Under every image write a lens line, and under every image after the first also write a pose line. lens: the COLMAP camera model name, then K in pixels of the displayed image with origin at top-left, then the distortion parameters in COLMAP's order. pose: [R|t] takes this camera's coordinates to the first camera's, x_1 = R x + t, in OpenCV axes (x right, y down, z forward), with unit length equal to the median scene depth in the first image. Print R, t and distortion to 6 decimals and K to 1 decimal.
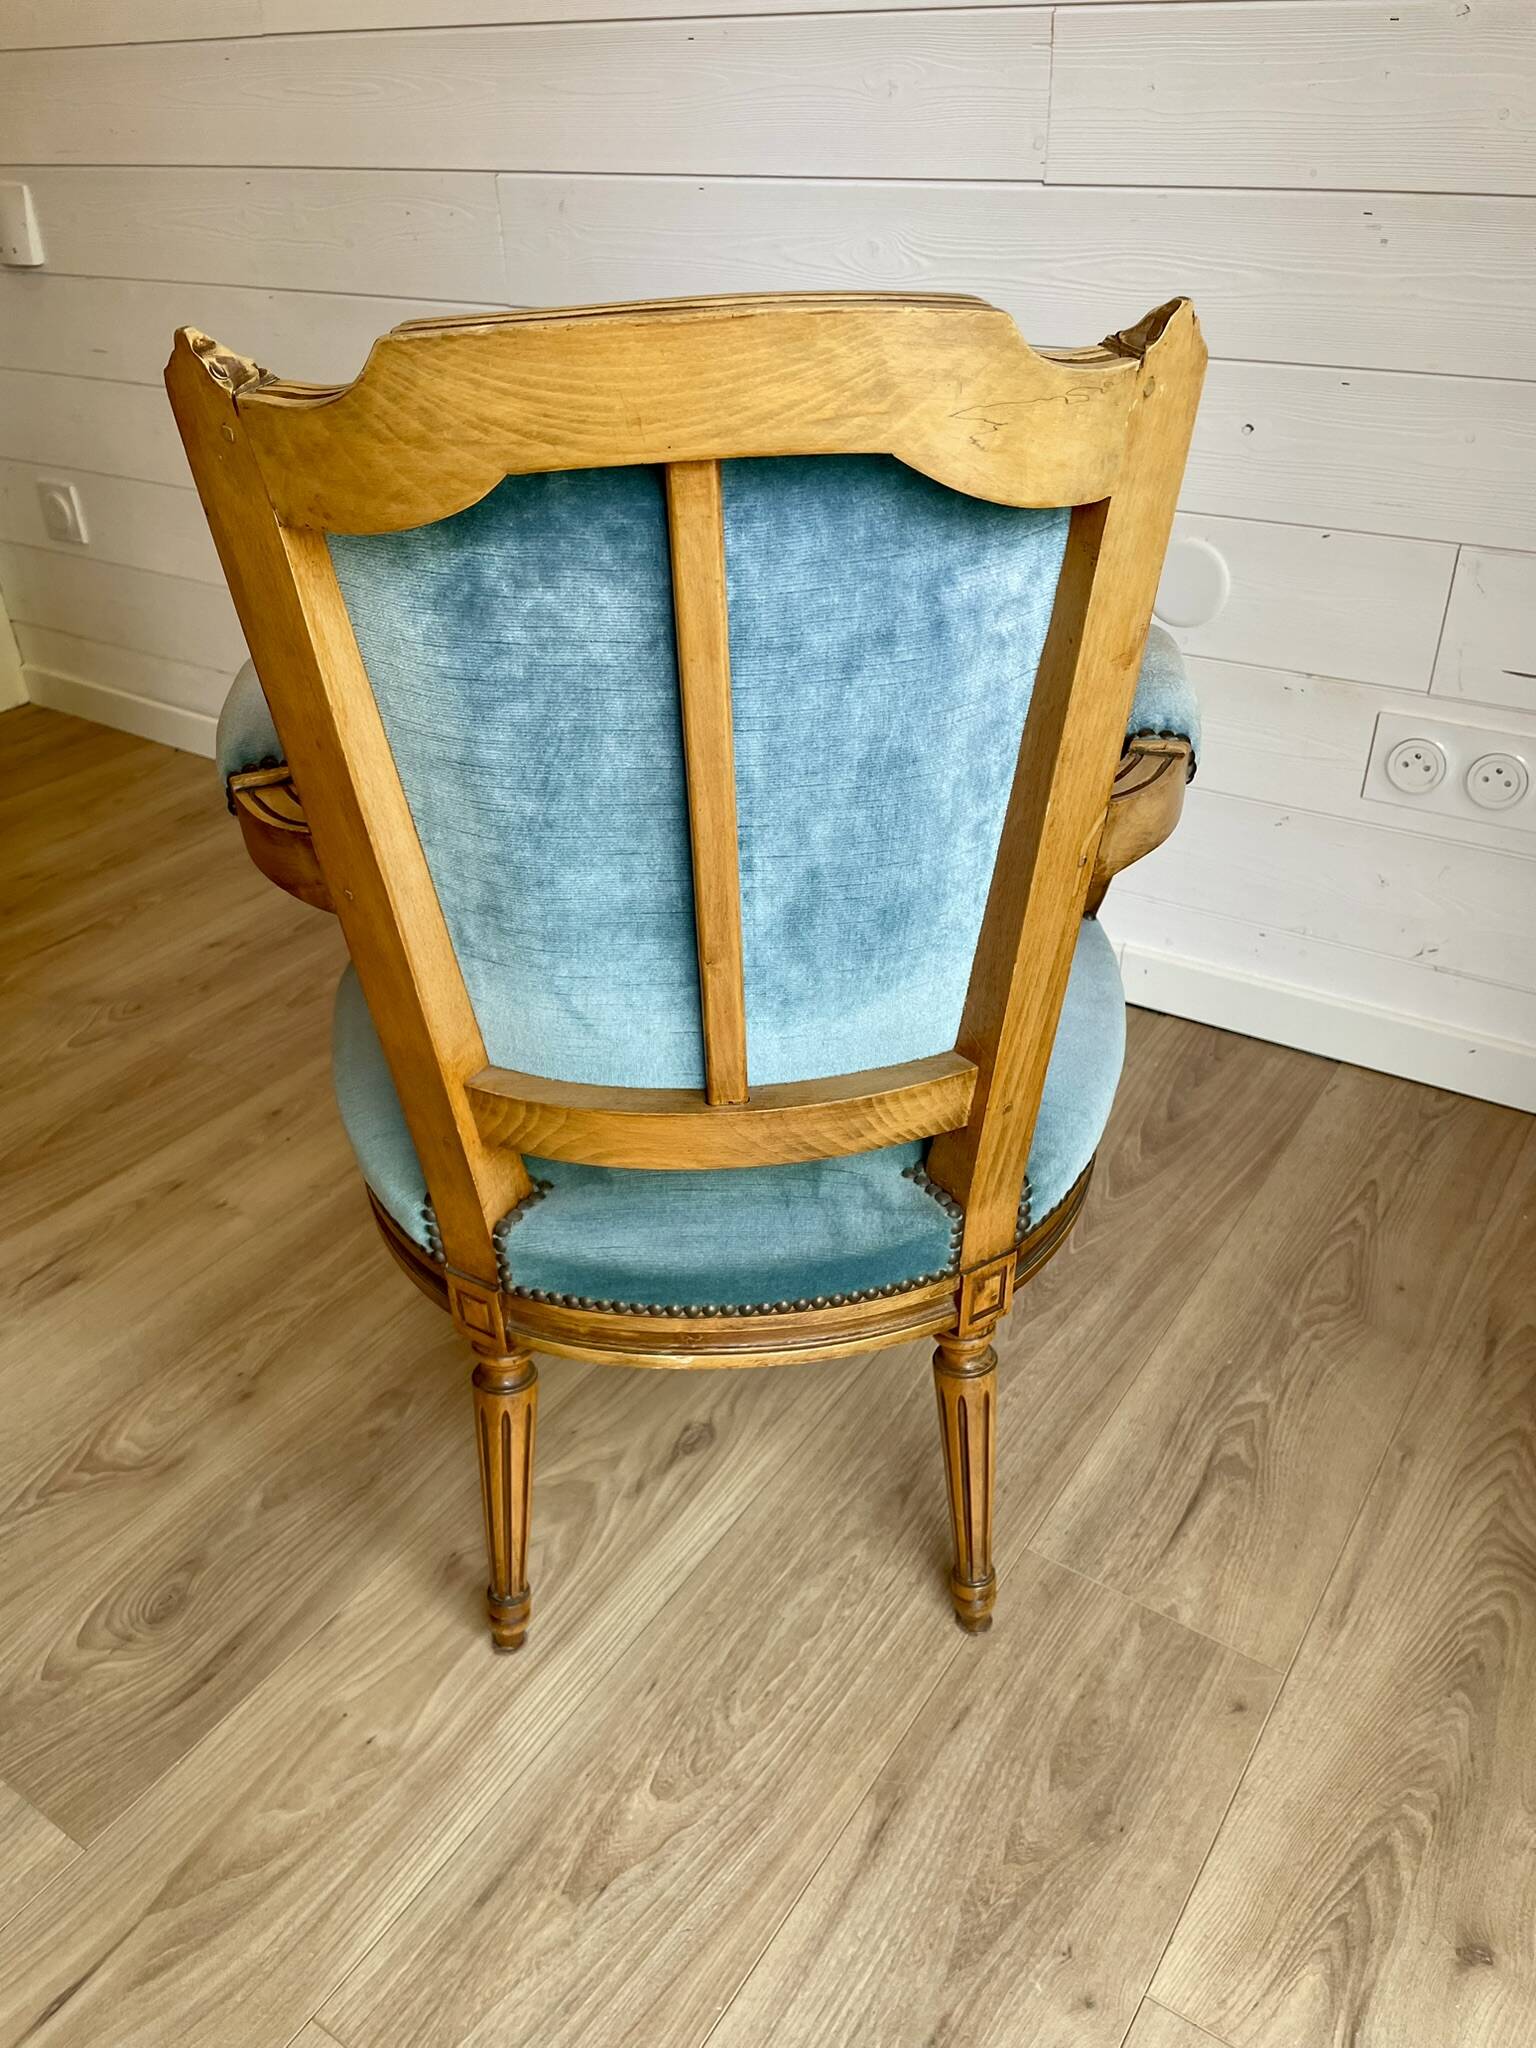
lens RADIAL K [[1596.0, 0, 760.1], [0, 1596.0, 1021.4], [0, 0, 1]] dist [0.077849, -0.114148]
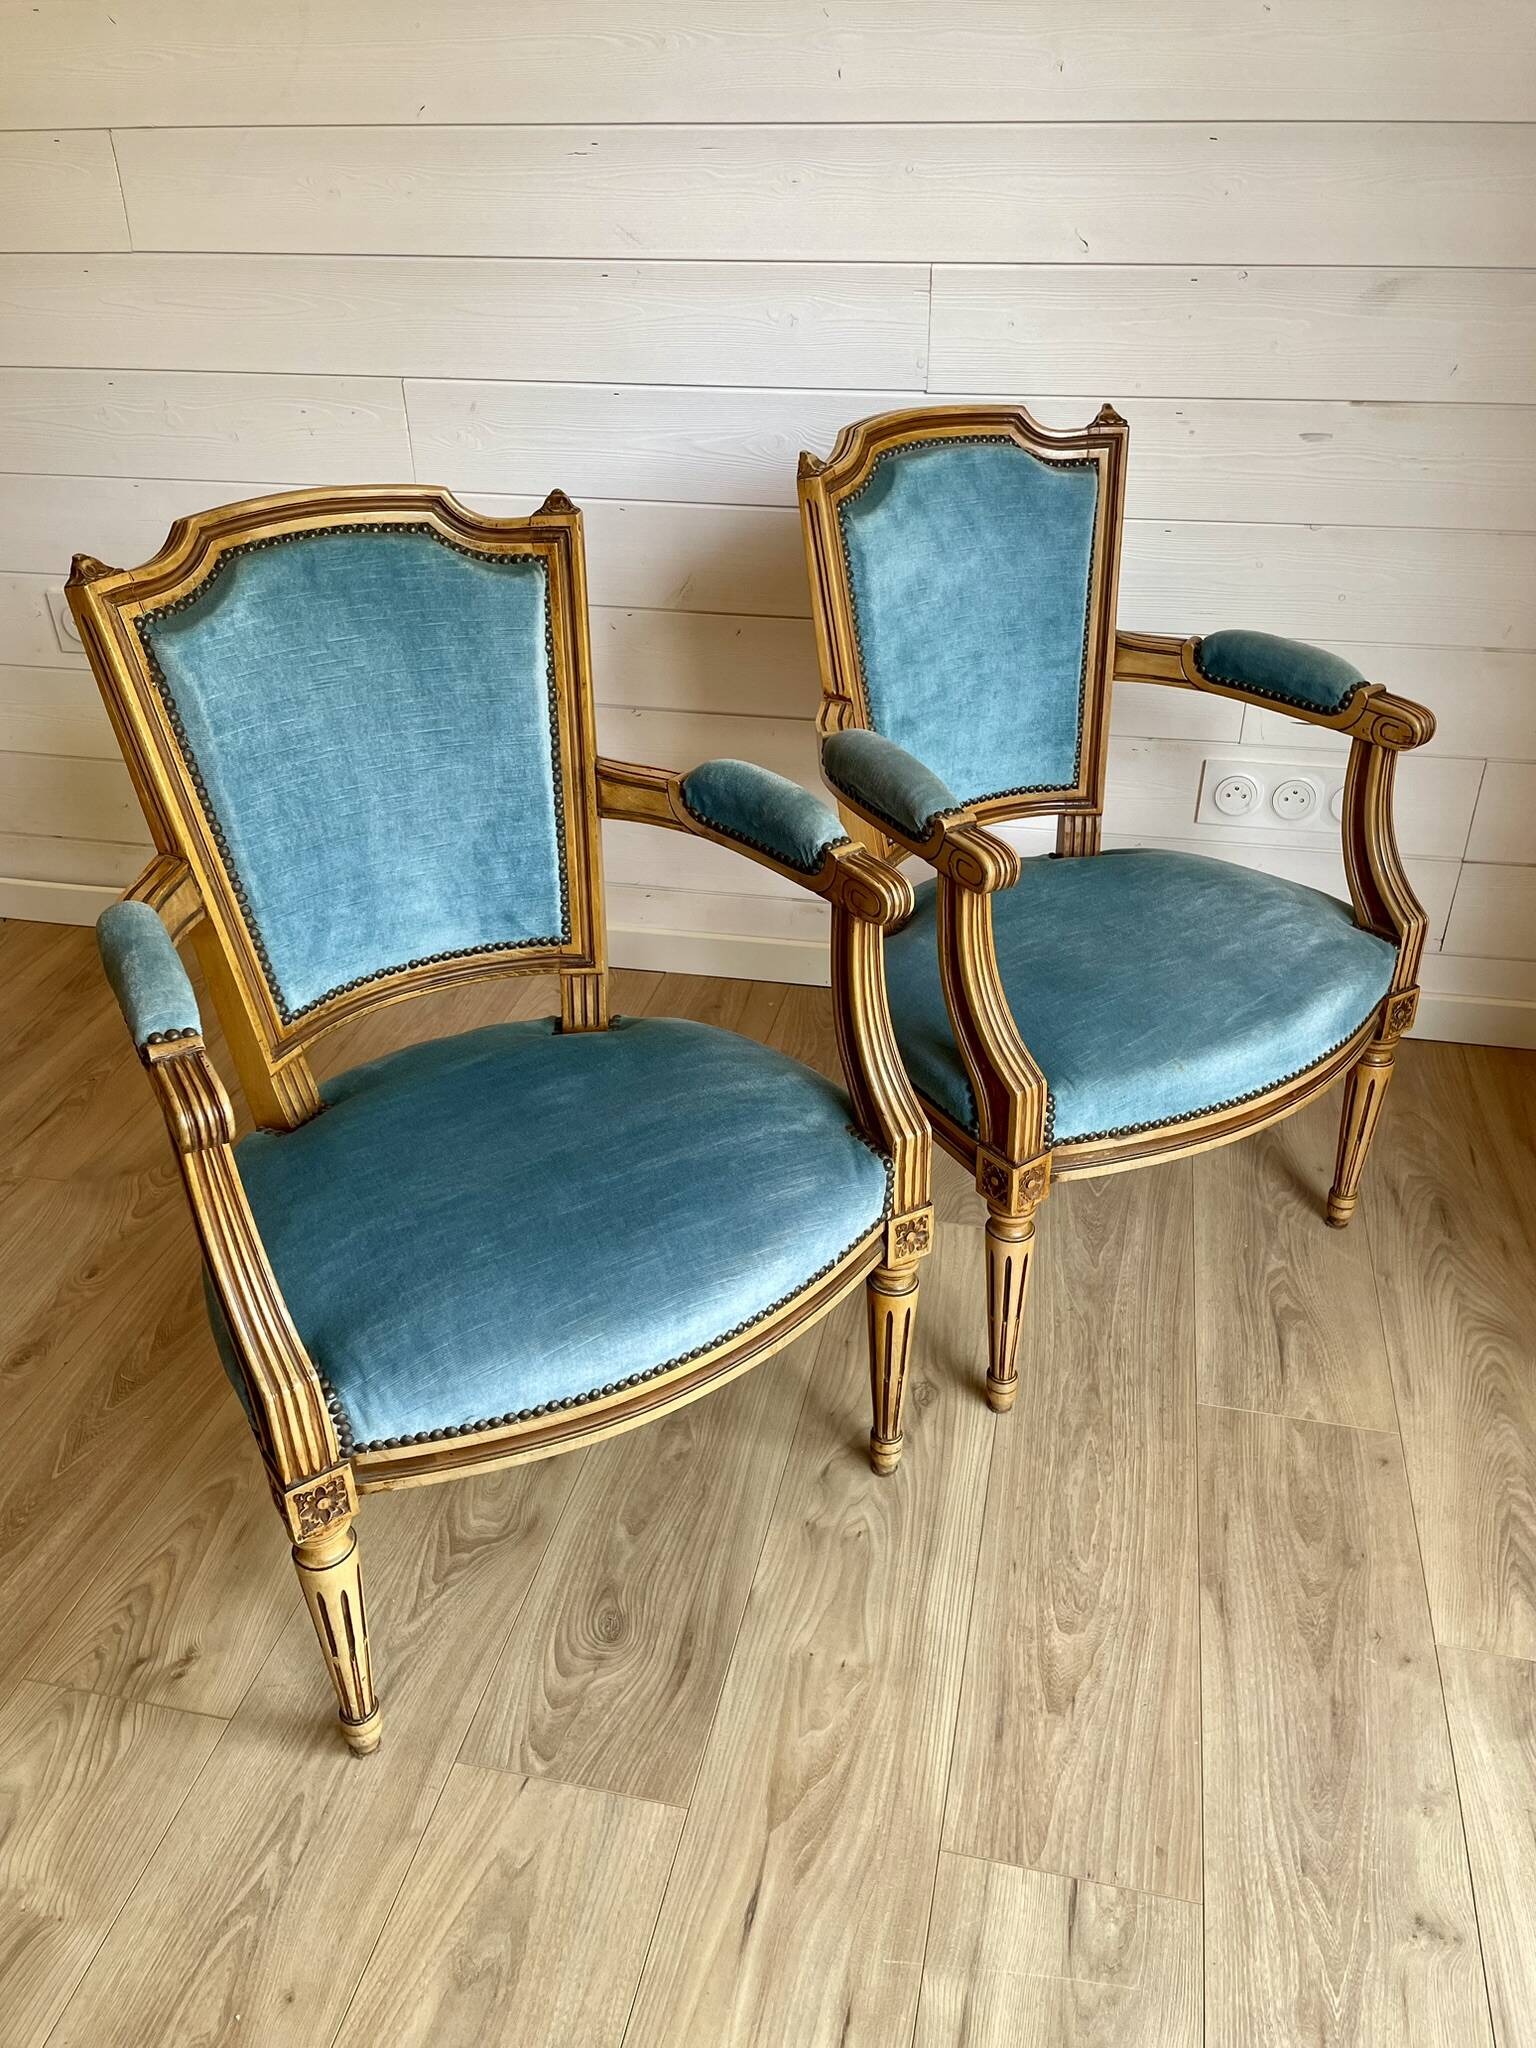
lens RADIAL K [[1596.0, 0, 773.2], [0, 1596.0, 1007.1], [0, 0, 1]] dist [0.077849, -0.114148]
pose [[0.929894, -0.172068, 0.325100, -0.569166], [0.180143, 0.983626, 0.005343, -0.078535], [-0.320696, 0.053596, 0.945664, -0.202877]]
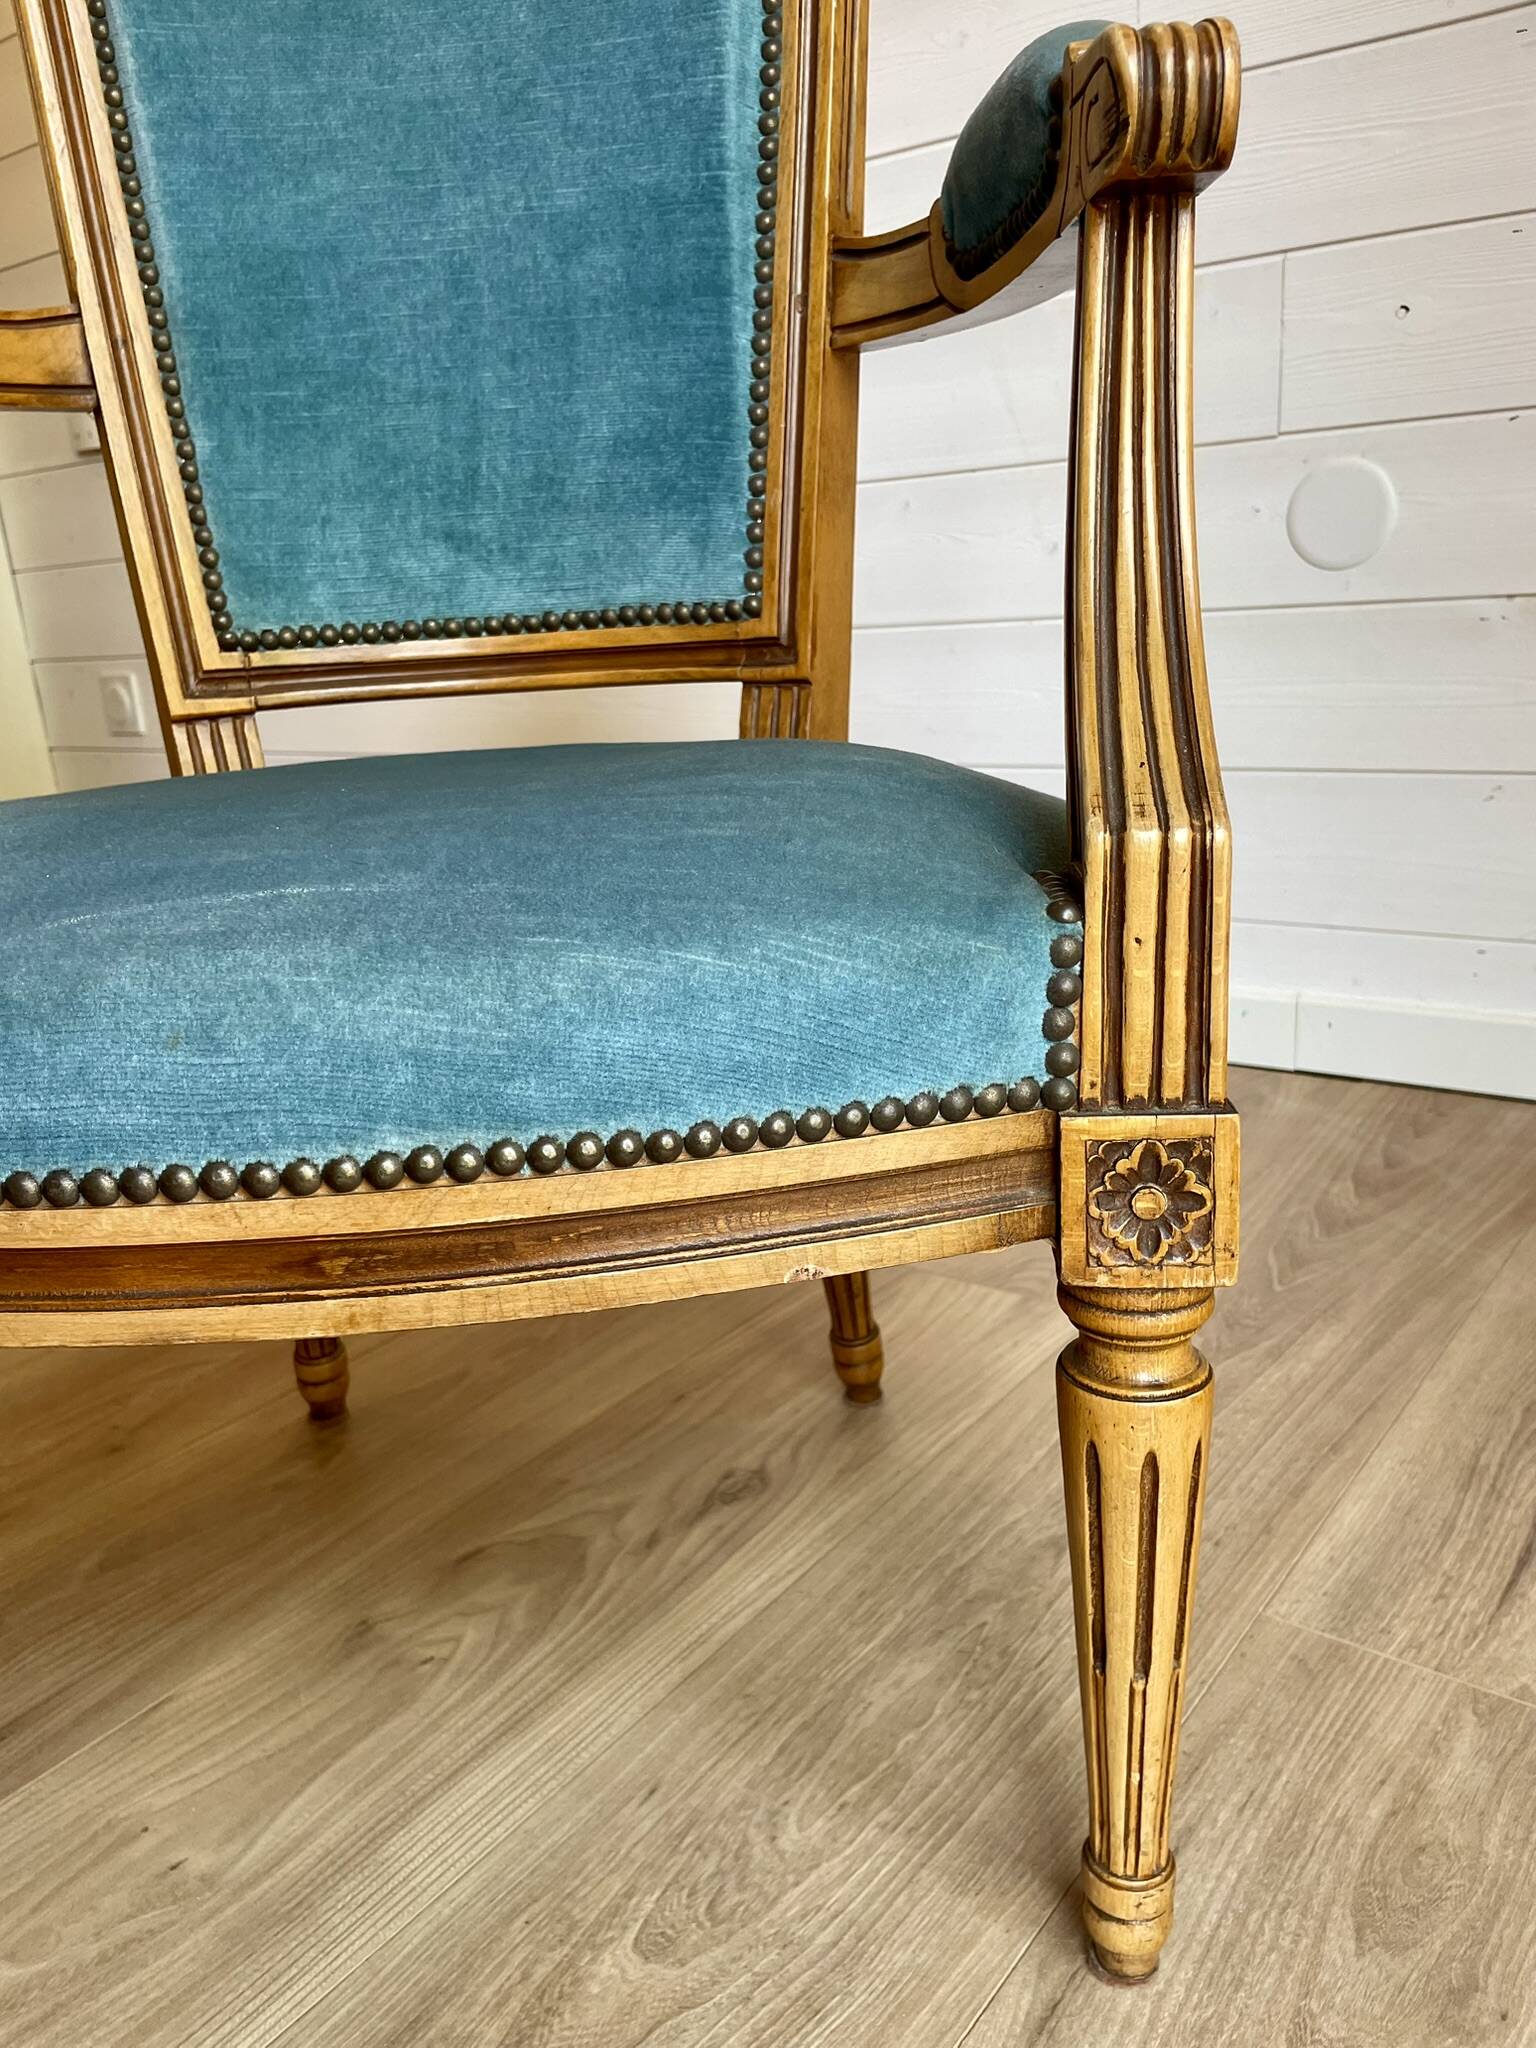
lens RADIAL K [[1596.0, 0, 740.3], [0, 1596.0, 1026.5], [0, 0, 1]] dist [0.077849, -0.114148]
pose [[0.996838, -0.021504, -0.076492, 0.017362], [0.000276, 0.963615, -0.267295, 0.281285], [0.079457, 0.266429, 0.960574, 0.331110]]
